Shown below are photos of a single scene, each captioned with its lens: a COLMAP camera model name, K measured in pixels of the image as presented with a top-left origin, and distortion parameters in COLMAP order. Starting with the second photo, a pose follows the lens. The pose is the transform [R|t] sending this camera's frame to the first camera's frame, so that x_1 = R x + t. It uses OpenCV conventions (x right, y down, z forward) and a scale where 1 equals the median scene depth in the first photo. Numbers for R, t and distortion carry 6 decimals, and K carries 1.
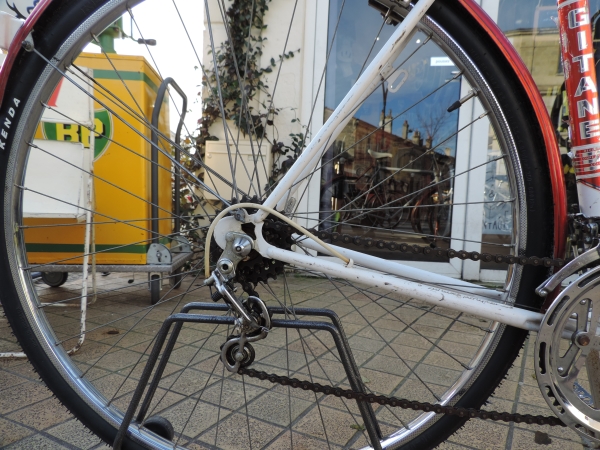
lens RADIAL K [[428.6, 0, 302.7], [0, 428.6, 241.6], [0, 0, 1]] dist [0.000705, 0.033256]
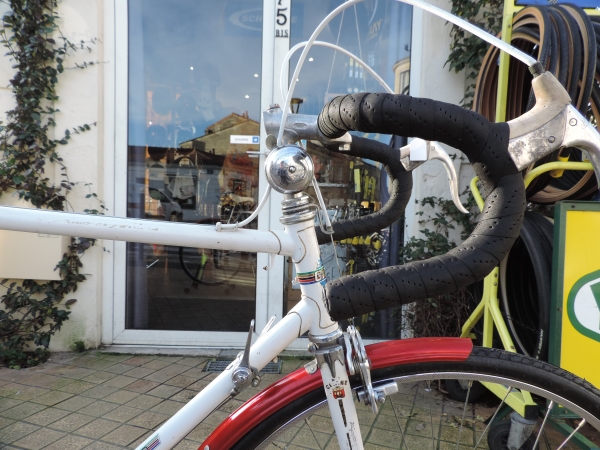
lens RADIAL K [[433.6, 0, 298.5], [0, 433.6, 243.8], [0, 0, 1]] dist [0.001609, 0.054847]
pose [[0.988322, -0.014729, 0.151666, 0.295325], [0.017863, 0.999654, -0.019323, -0.143997], [-0.151329, 0.021807, 0.988243, -0.047467]]
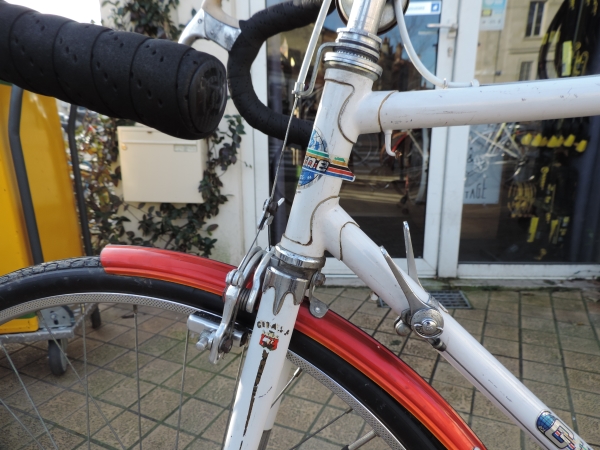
lens RADIAL K [[428.6, 0, 302.7], [0, 428.6, 241.6], [0, 0, 1]] dist [0.000705, 0.033256]
pose [[0.996321, -0.062874, 0.058229, 0.051754], [0.051050, 0.981221, 0.186011, -0.160663], [-0.068831, -0.182354, 0.980821, 0.176055]]
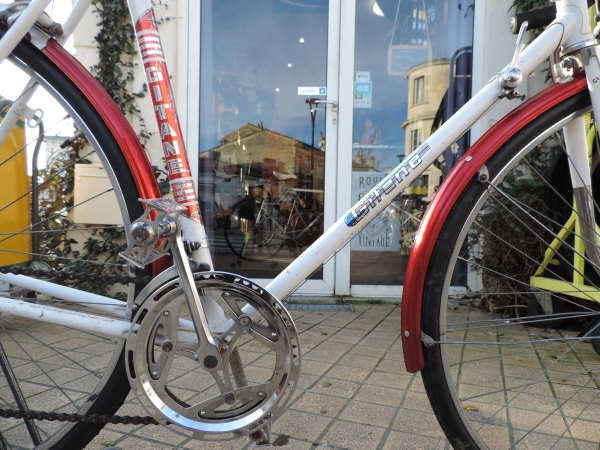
lens RADIAL K [[428.6, 0, 302.7], [0, 428.6, 241.6], [0, 0, 1]] dist [0.000705, 0.033256]
pose [[0.991396, -0.021963, 0.129040, 0.162579], [0.027892, 0.998628, -0.044322, 0.001370], [-0.127890, 0.047540, 0.990648, -0.037231]]
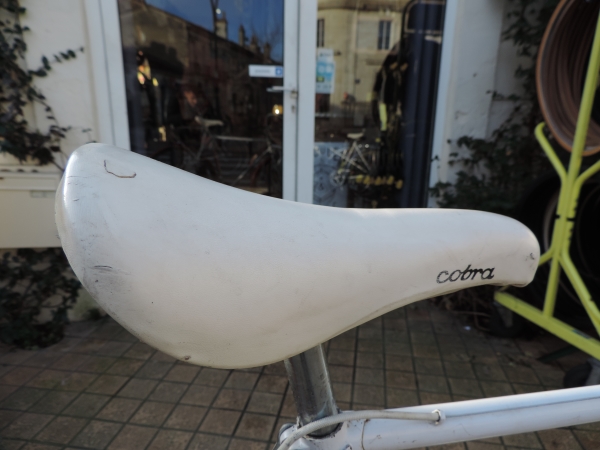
lens RADIAL K [[429.4, 0, 298.5], [0, 429.4, 243.9], [0, 0, 1]] dist [-0.001025, 0.050278]
pose [[0.939631, -0.113065, 0.322970, 0.066338], [0.047429, 0.977758, 0.204306, -0.243715], [-0.338886, -0.176654, 0.924094, 0.085799]]
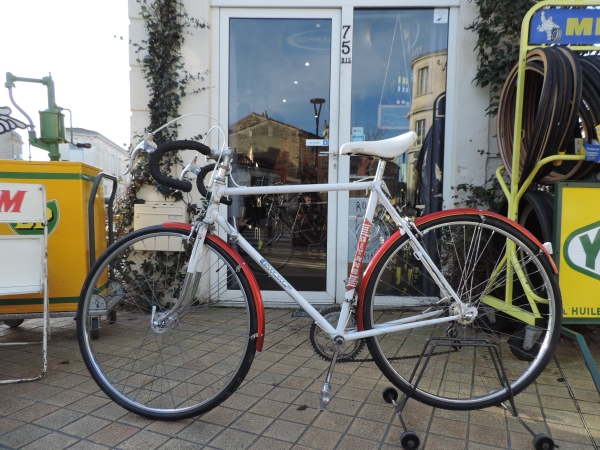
lens RADIAL K [[424.7, 0, 297.6], [0, 424.7, 247.3], [0, 0, 1]] dist [0.007654, 0.003330]
pose [[0.993935, -0.030621, 0.105622, 0.120365], [0.031107, 0.999512, -0.002951, -0.089110], [-0.105480, 0.006218, 0.994402, -0.311042]]
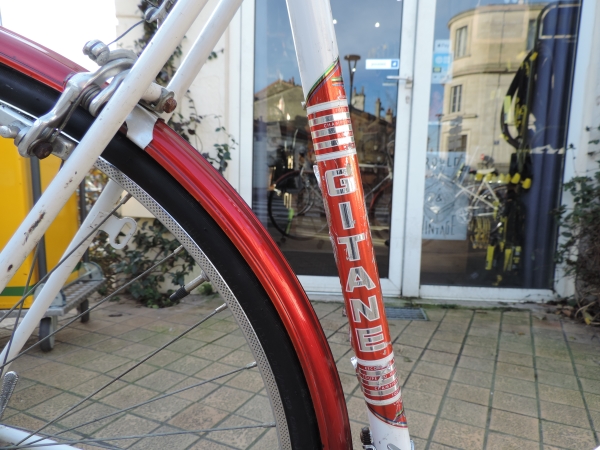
lens RADIAL K [[428.6, 0, 302.7], [0, 428.6, 241.6], [0, 0, 1]] dist [0.000705, 0.033256]
pose [[0.998141, -0.019632, 0.057707, 0.100133], [0.016821, 0.998667, 0.048792, -0.084488], [-0.058588, -0.047730, 0.997141, 0.067713]]
